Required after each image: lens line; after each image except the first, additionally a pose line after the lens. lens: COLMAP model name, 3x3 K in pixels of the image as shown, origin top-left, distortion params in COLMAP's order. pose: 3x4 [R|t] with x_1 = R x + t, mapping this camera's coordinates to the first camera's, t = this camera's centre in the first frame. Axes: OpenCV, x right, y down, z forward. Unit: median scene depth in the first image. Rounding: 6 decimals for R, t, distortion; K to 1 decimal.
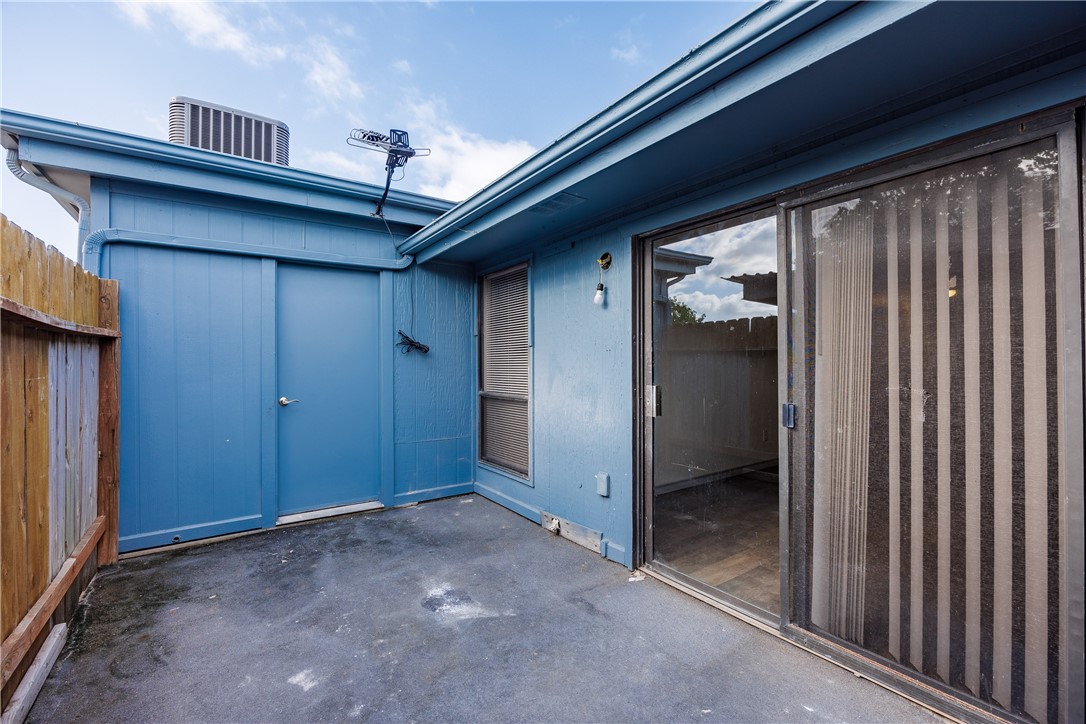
lens RADIAL K [[465.4, 0, 541.6], [0, 465.4, 363.8], [0, 0, 1]] dist [-0.000018, -0.001476]
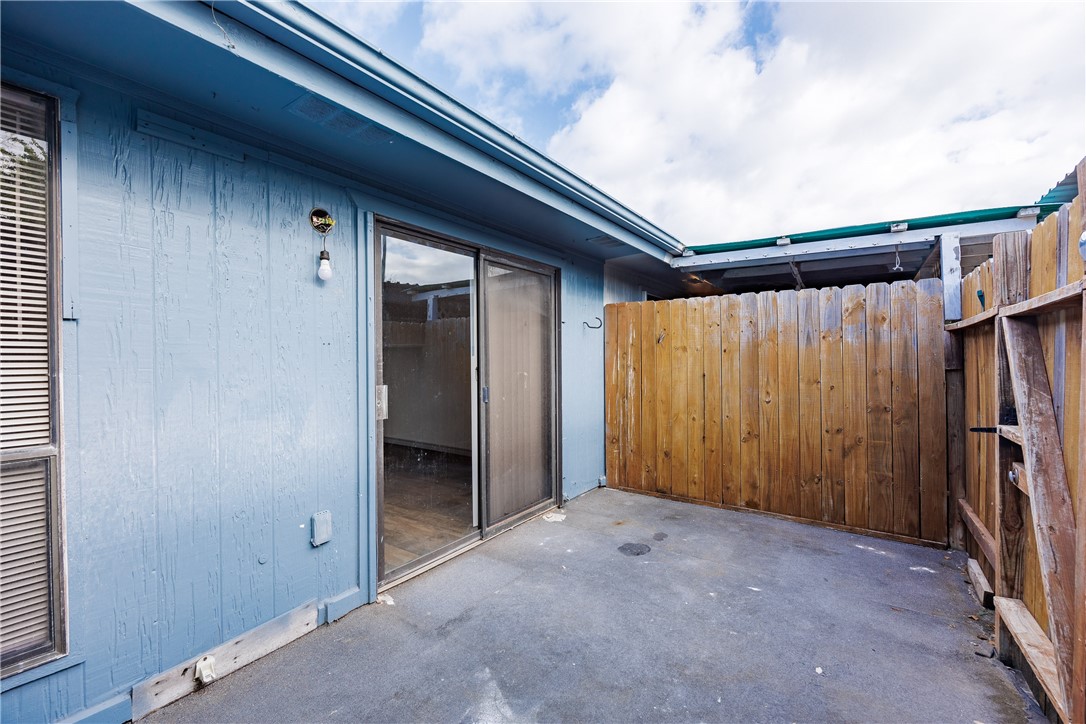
lens RADIAL K [[460.7, 0, 541.2], [0, 460.7, 366.2], [0, 0, 1]] dist [-0.023998, -0.000152]
pose [[-0.351089, -0.006063, 0.936323, -0.830612], [0.010390, 0.999892, 0.010370, 0.004622], [-0.936285, 0.013369, -0.350988, 1.181717]]
